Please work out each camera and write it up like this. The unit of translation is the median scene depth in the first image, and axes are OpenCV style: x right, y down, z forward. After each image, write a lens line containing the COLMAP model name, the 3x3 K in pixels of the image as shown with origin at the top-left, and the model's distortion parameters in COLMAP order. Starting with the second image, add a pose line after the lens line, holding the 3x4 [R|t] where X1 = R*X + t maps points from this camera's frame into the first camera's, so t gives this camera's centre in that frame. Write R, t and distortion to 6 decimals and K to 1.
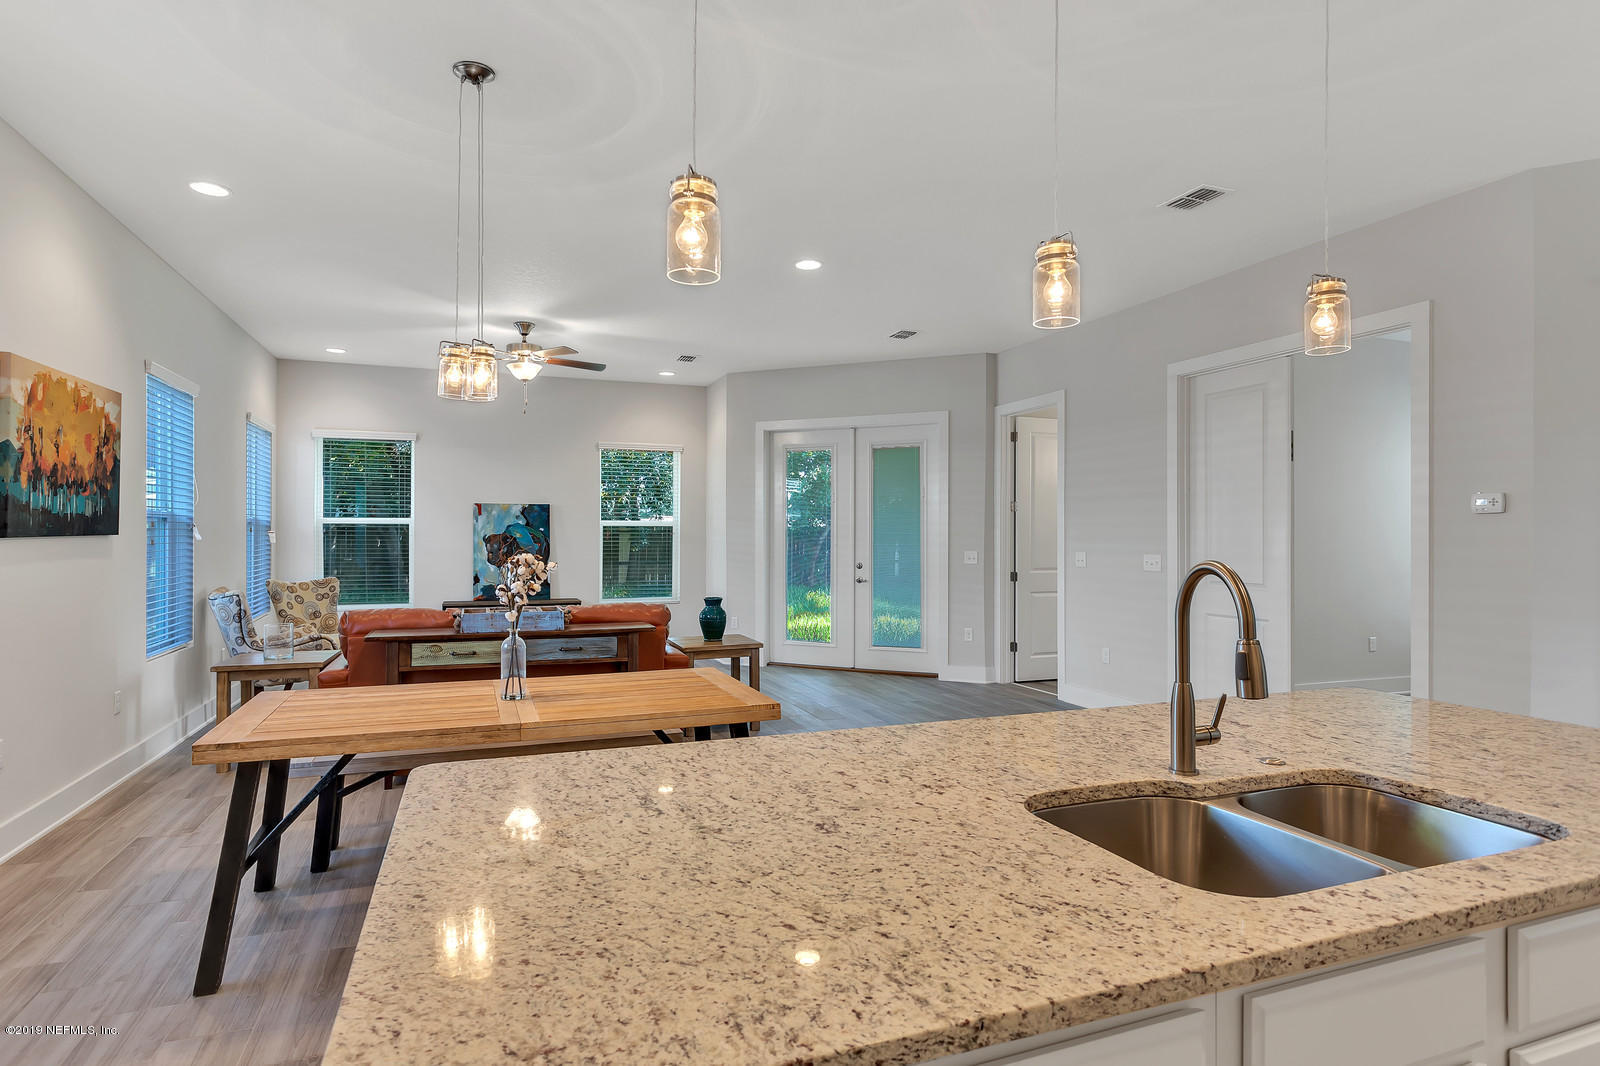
lens RADIAL K [[834.3, 0, 792.2], [0, 834.3, 536.0], [0, 0, 1]] dist [-0.008459, 0.004075]
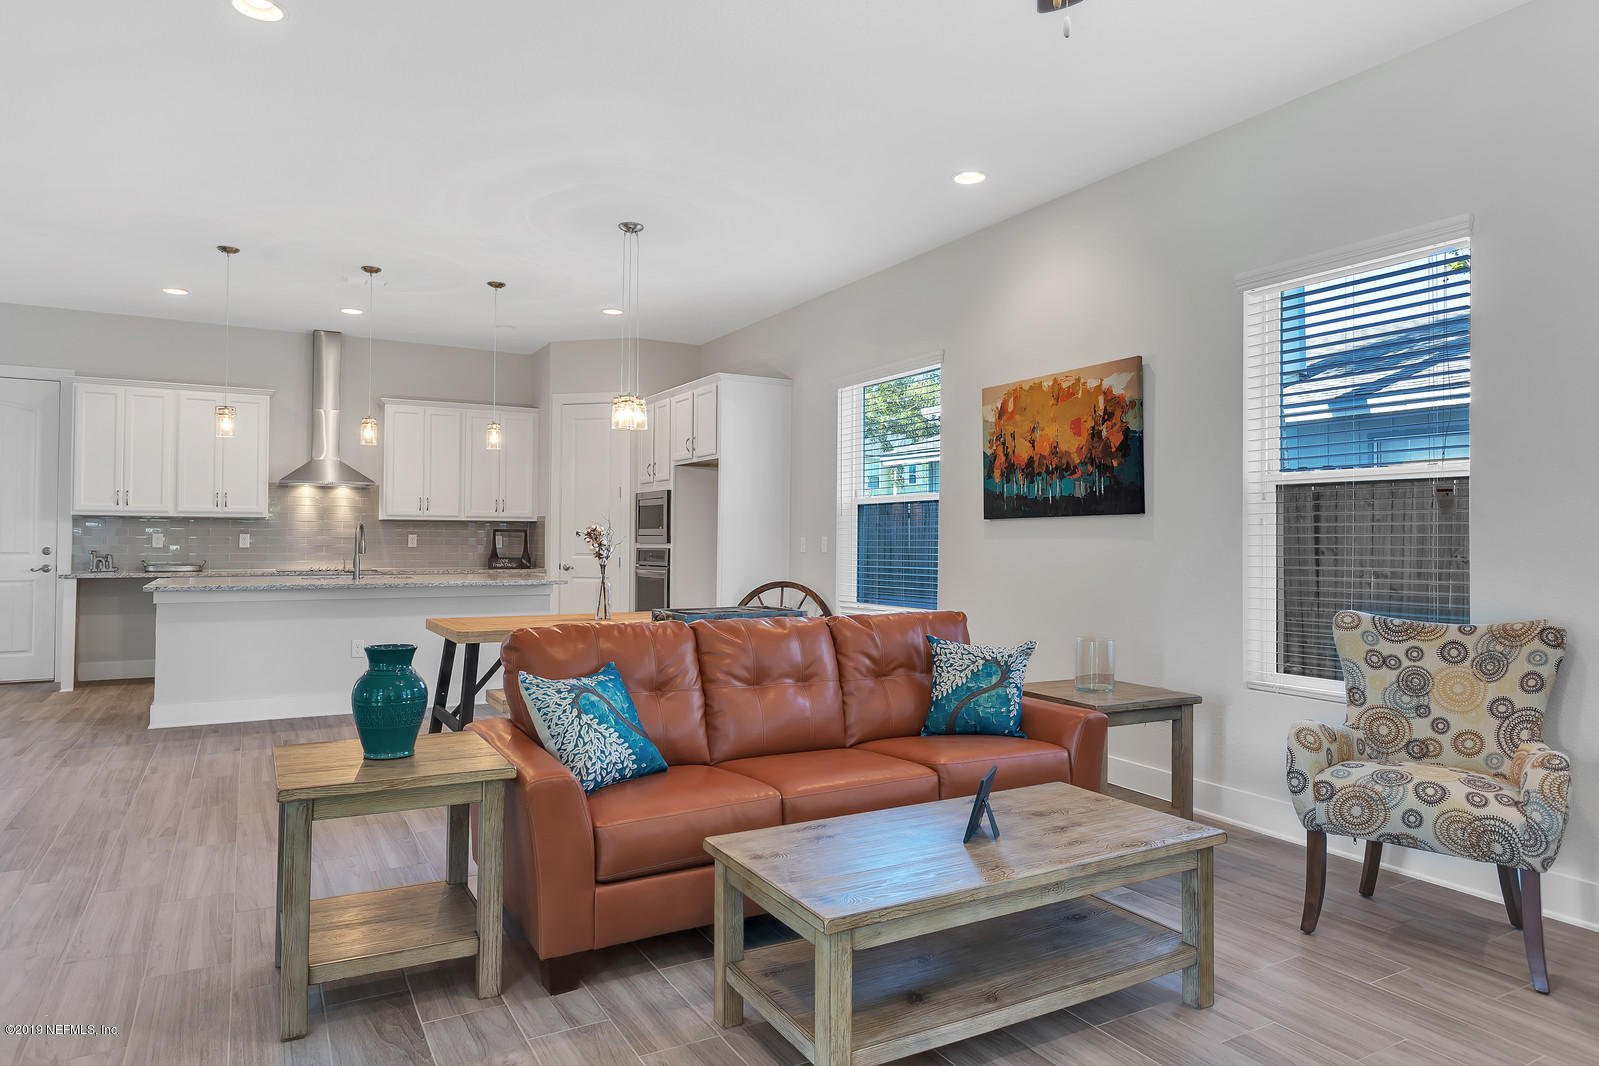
lens RADIAL K [[975.5, 0, 813.4], [0, 975.5, 524.9], [0, 0, 1]] dist [0.001364, 0.001394]
pose [[-0.985568, -0.012296, -0.168832, -0.242201], [-0.010138, 0.999856, -0.013637, 0.024114], [0.168975, -0.011729, -0.985550, 1.665220]]
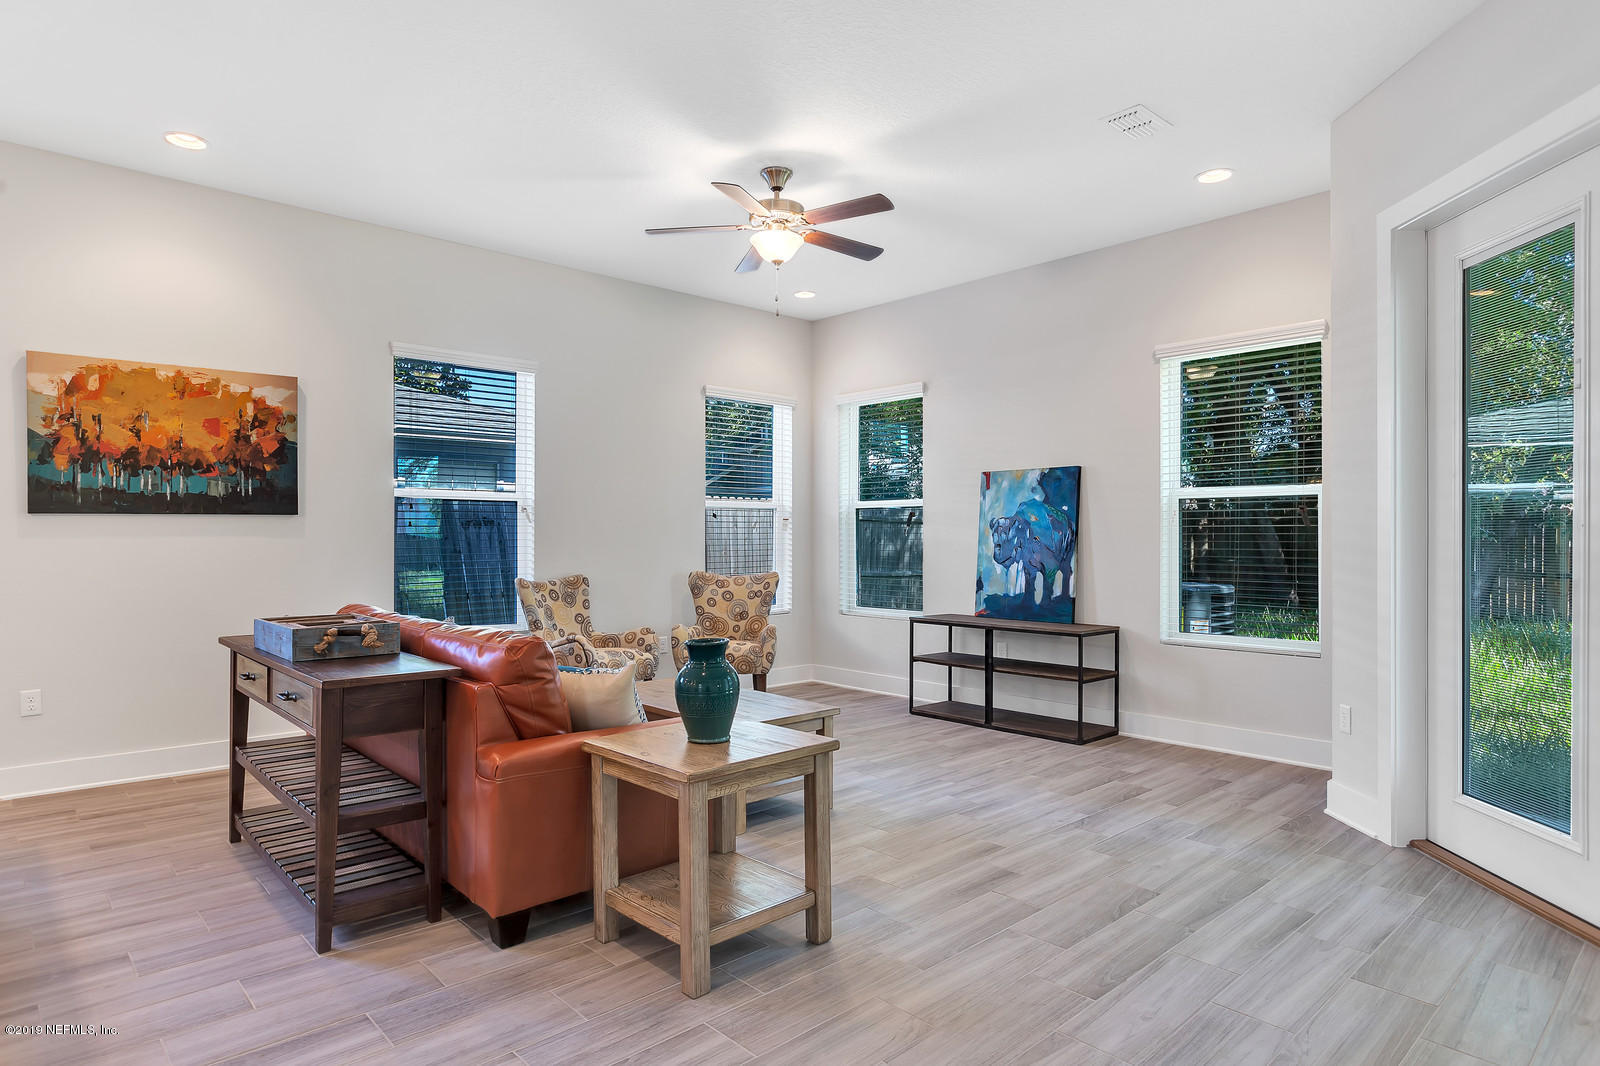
lens RADIAL K [[905.7, 0, 805.6], [0, 905.7, 537.9], [0, 0, 1]] dist [-0.002250, -0.000234]
pose [[0.389934, -0.003006, -0.920838, 0.395654], [0.001231, 0.999995, -0.002743, 0.026278], [0.920842, -0.000065, 0.389936, 0.963152]]
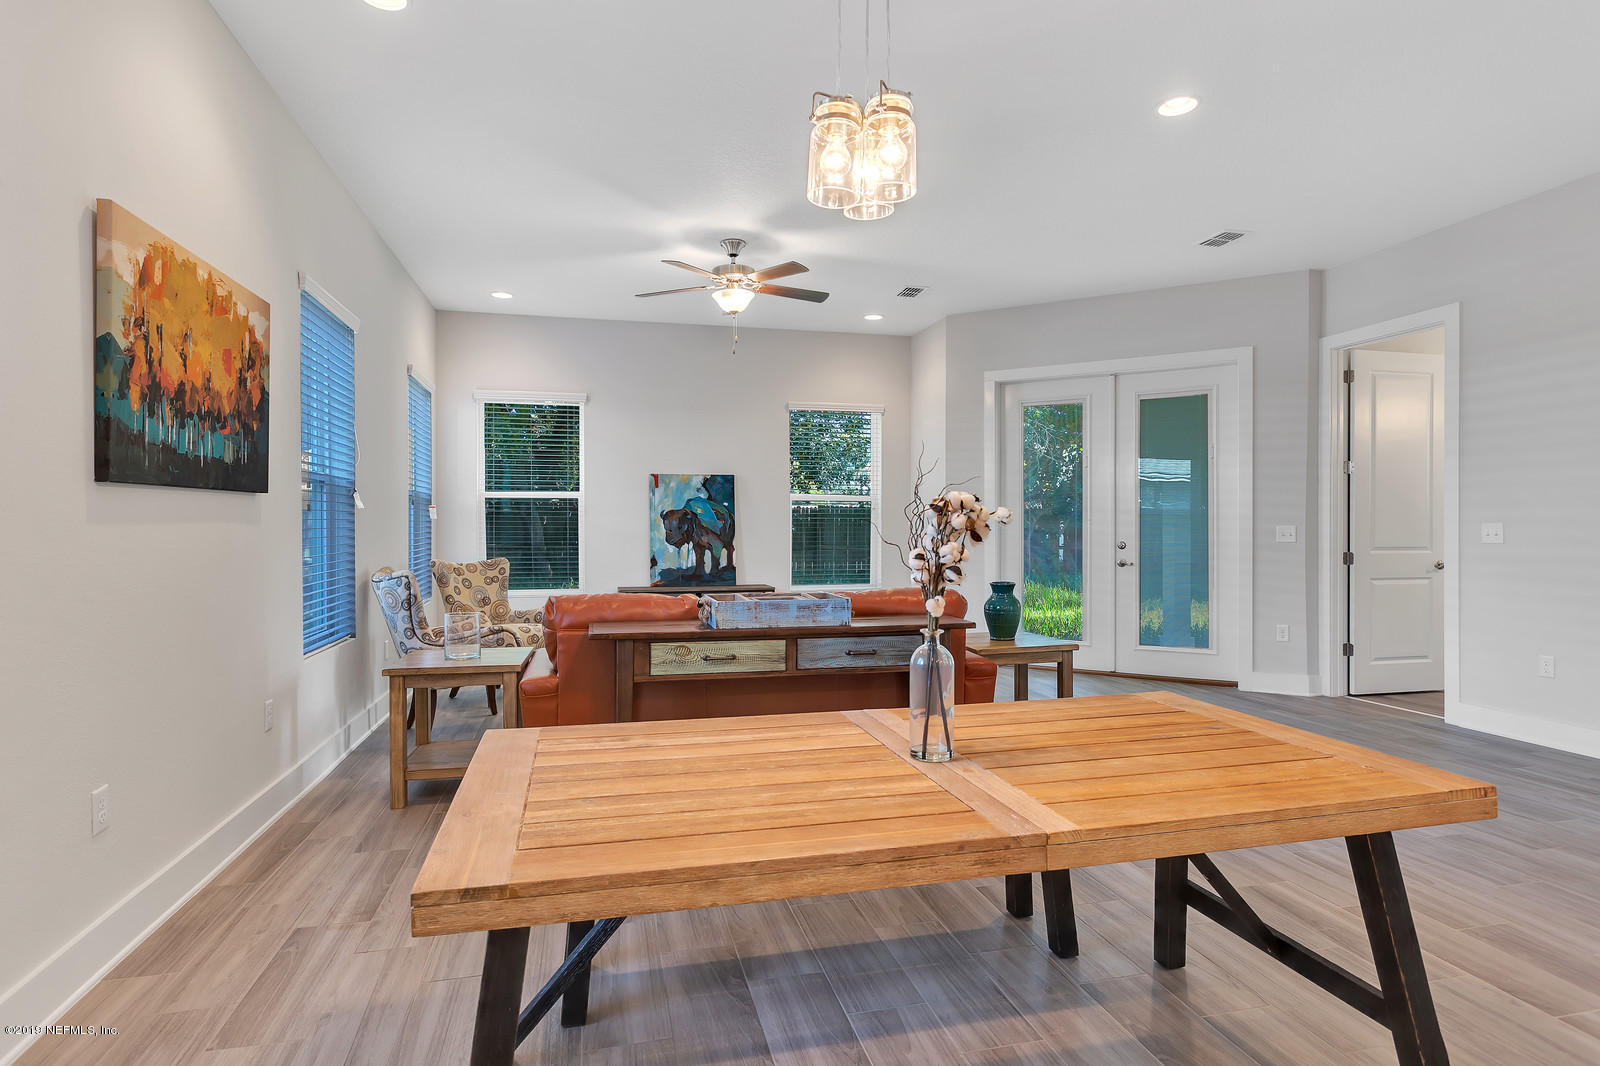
lens RADIAL K [[834.3, 0, 805.5], [0, 834.3, 534.7], [0, 0, 1]] dist [-0.008459, 0.004075]
pose [[0.993624, -0.001369, -0.112734, -0.205633], [0.002580, 0.999941, 0.010599, 0.024933], [0.112712, -0.010822, 0.993569, 0.259983]]
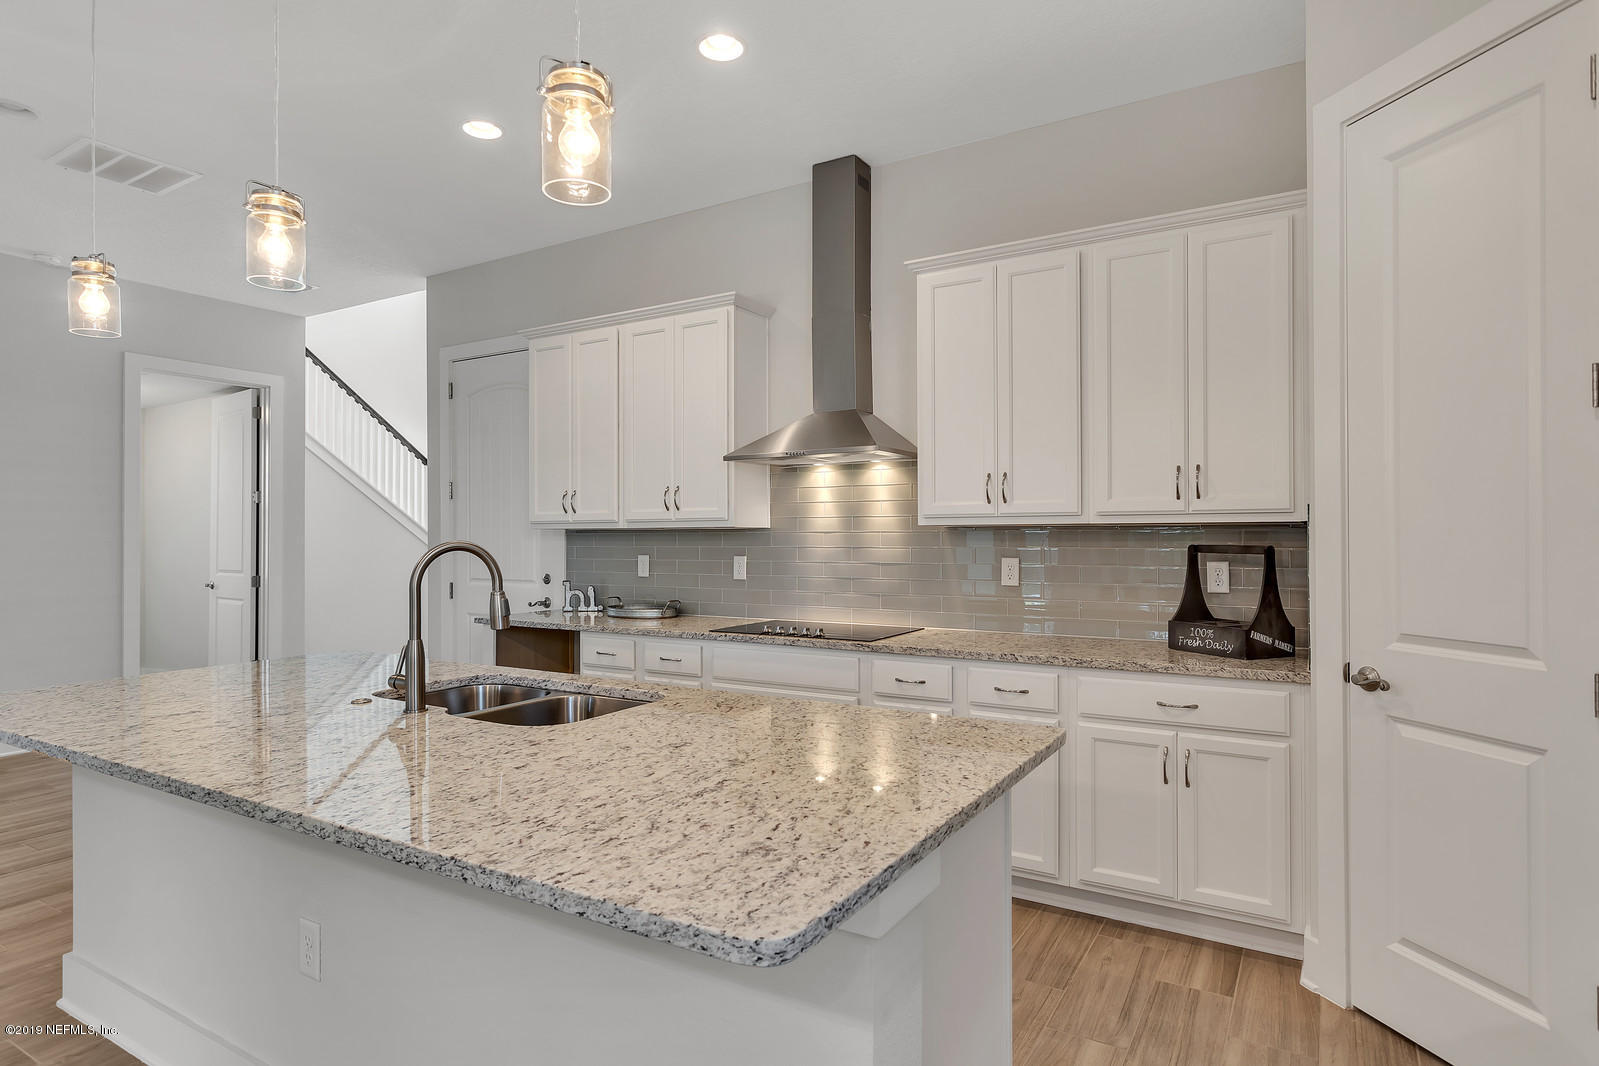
lens RADIAL K [[833.8, 0, 810.5], [0, 833.8, 535.9], [0, 0, 1]] dist [-0.008459, 0.004075]
pose [[-0.612397, -0.000921, 0.790550, -0.263534], [0.001143, 0.999997, 0.002051, 0.006265], [-0.790549, 0.002159, -0.612395, 0.391147]]
